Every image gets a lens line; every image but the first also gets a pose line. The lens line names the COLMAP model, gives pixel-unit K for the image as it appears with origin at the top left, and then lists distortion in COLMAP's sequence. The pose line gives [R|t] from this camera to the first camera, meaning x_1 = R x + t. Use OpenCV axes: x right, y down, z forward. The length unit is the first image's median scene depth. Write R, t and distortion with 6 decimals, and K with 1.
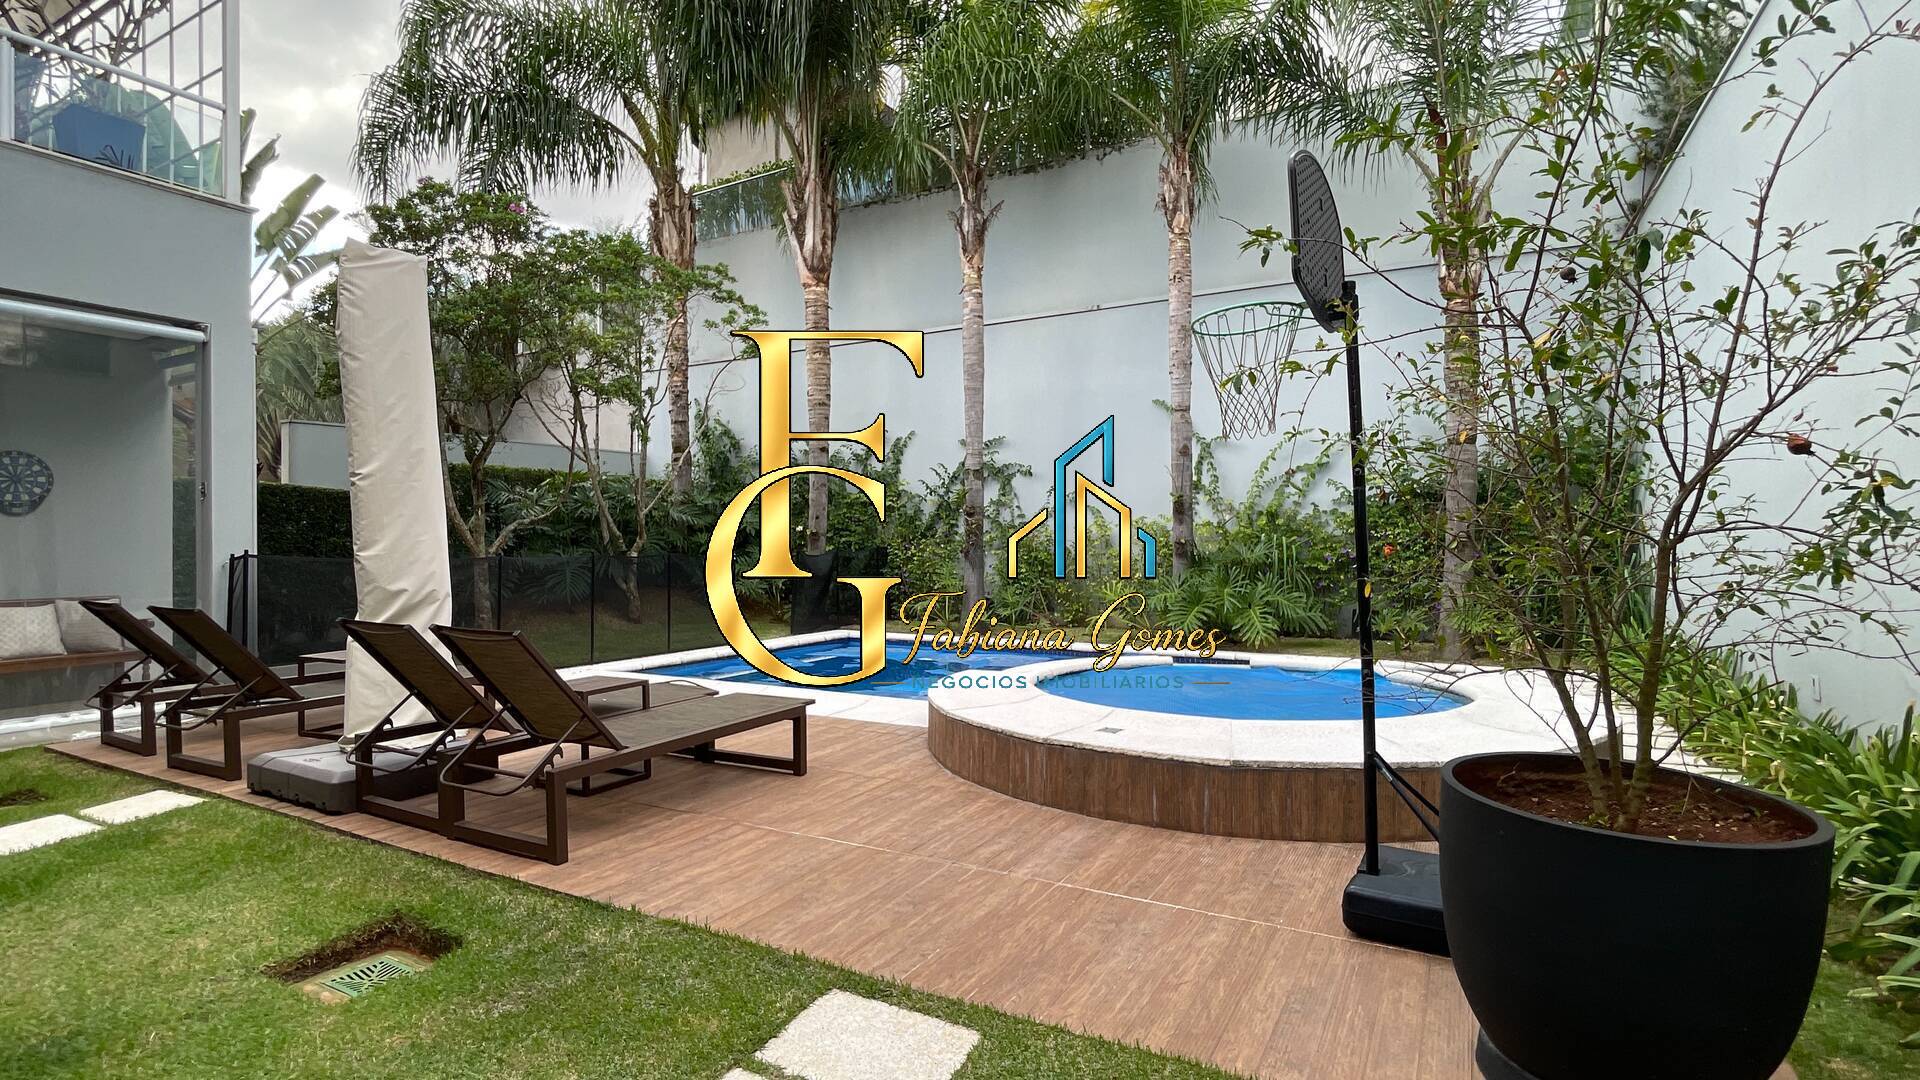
lens RADIAL K [[924.9, 0, 949.8], [0, 924.9, 545.9], [0, 0, 1]] dist [-0.010771, 0.003818]
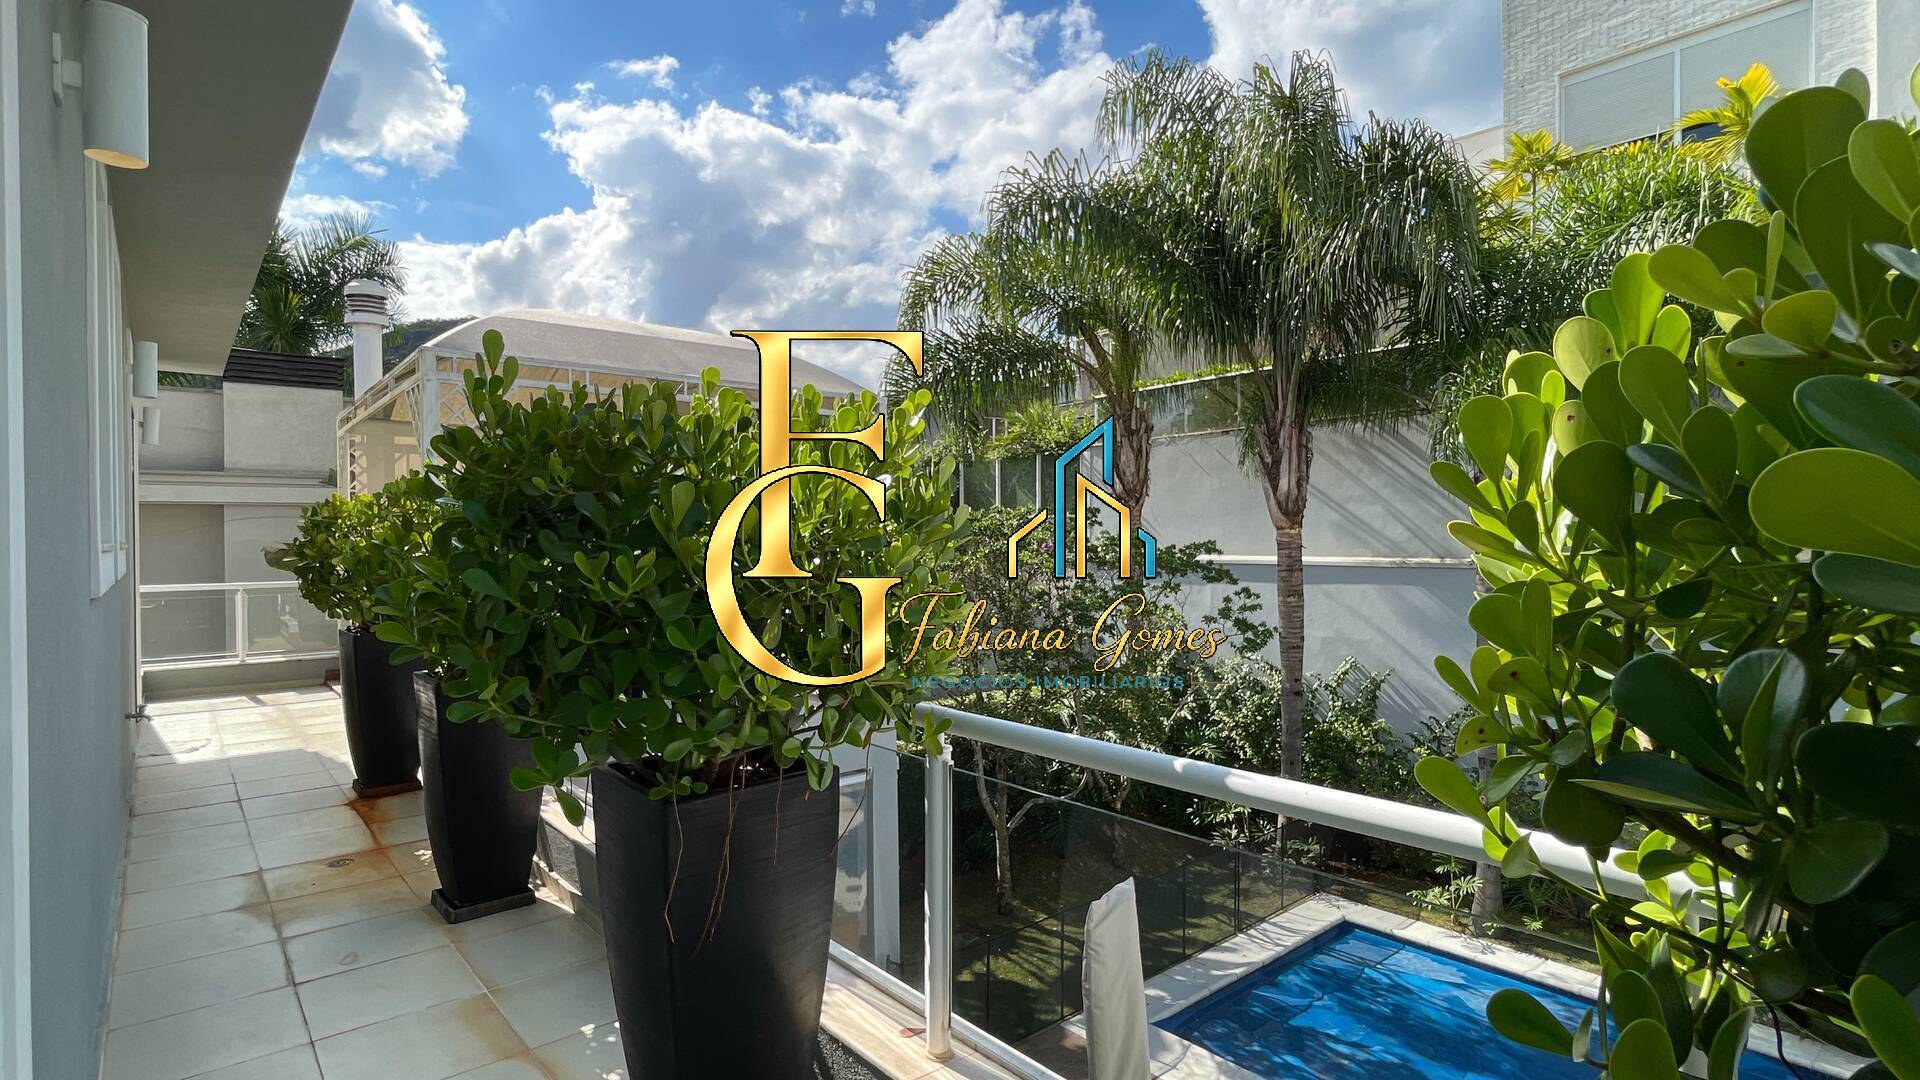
lens RADIAL K [[924.9, 0, 945.6], [0, 924.9, 548.3], [0, 0, 1]] dist [-0.010771, 0.003818]
pose [[0.938289, 0.002454, -0.345843, -0.149905], [0.001004, 0.999951, 0.009819, -0.272582], [0.345850, -0.009560, 0.938241, -0.055325]]
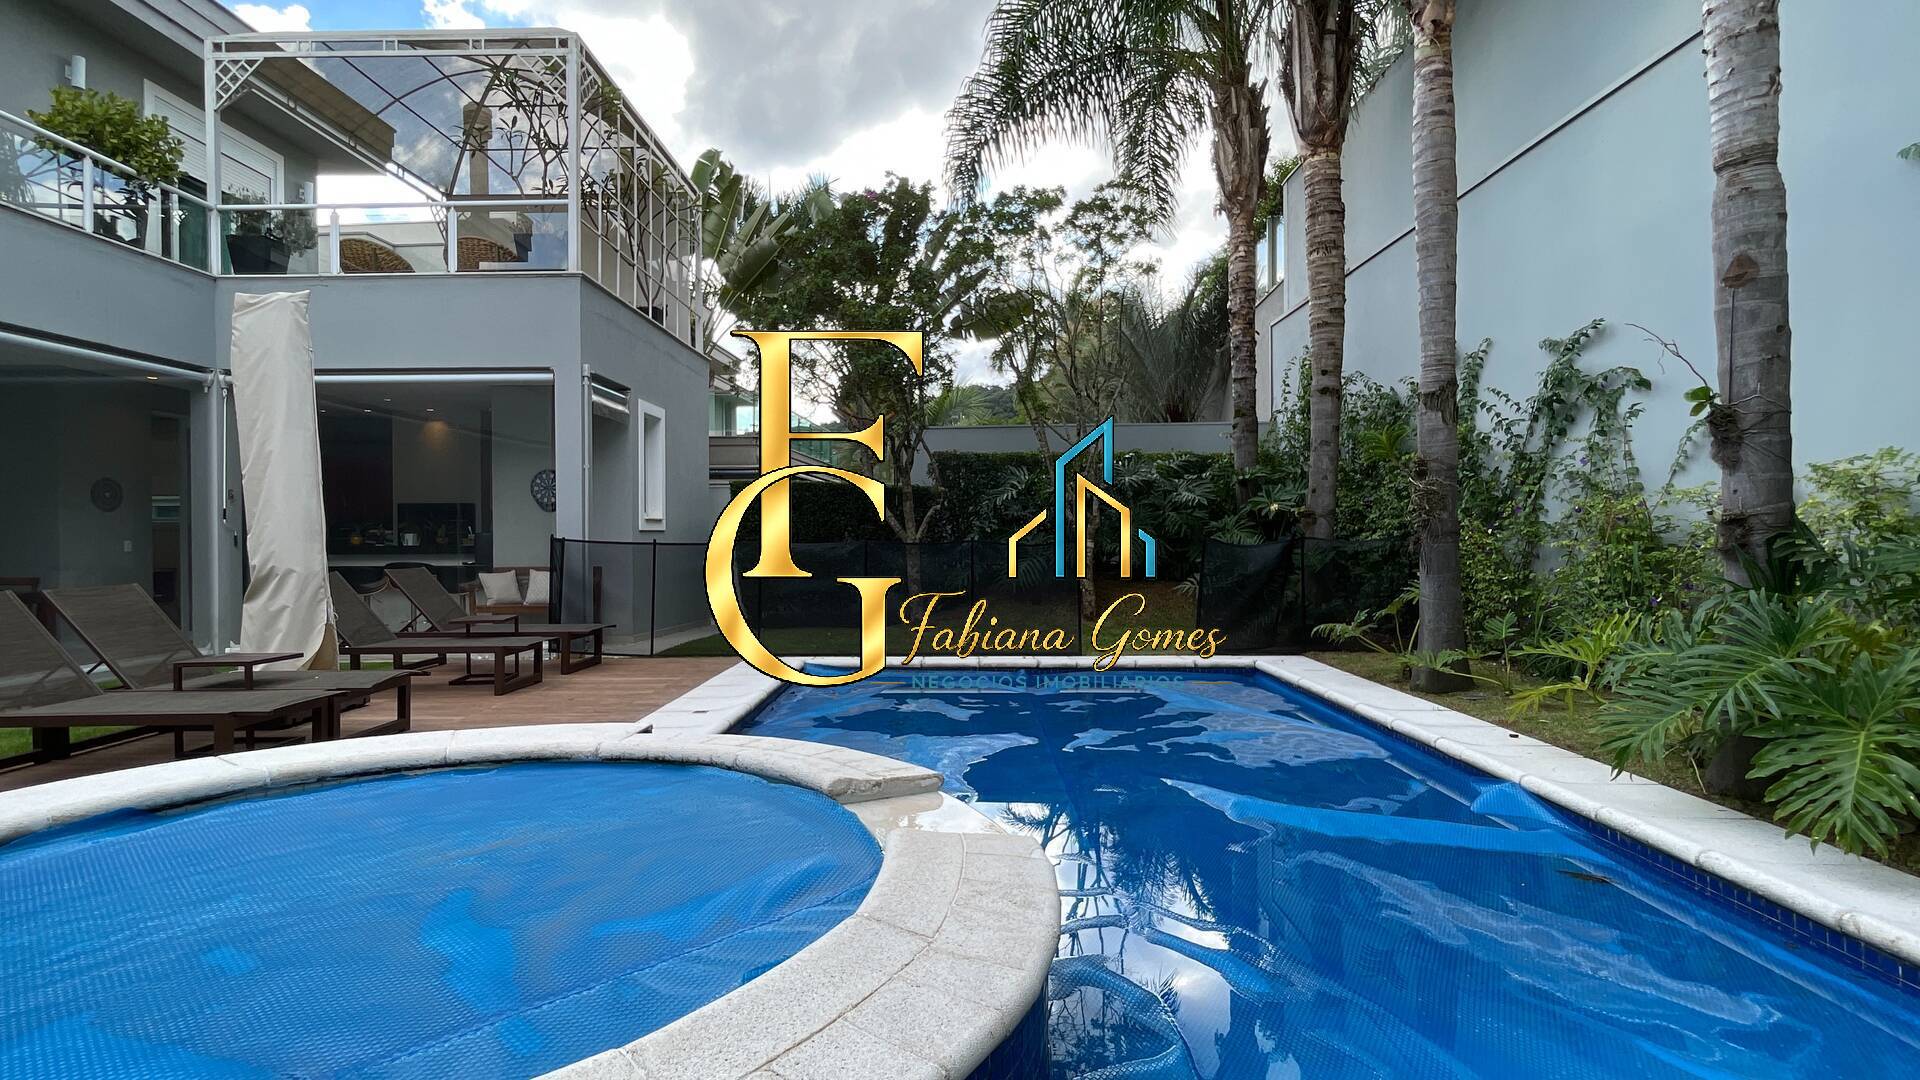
lens RADIAL K [[924.9, 0, 956.1], [0, 924.9, 547.8], [0, 0, 1]] dist [-0.010771, 0.003818]
pose [[0.479749, 0.015229, -0.877274, 0.339338], [-0.001379, 0.999861, 0.016603, 0.001068], [0.877405, -0.006756, 0.479704, 0.435741]]
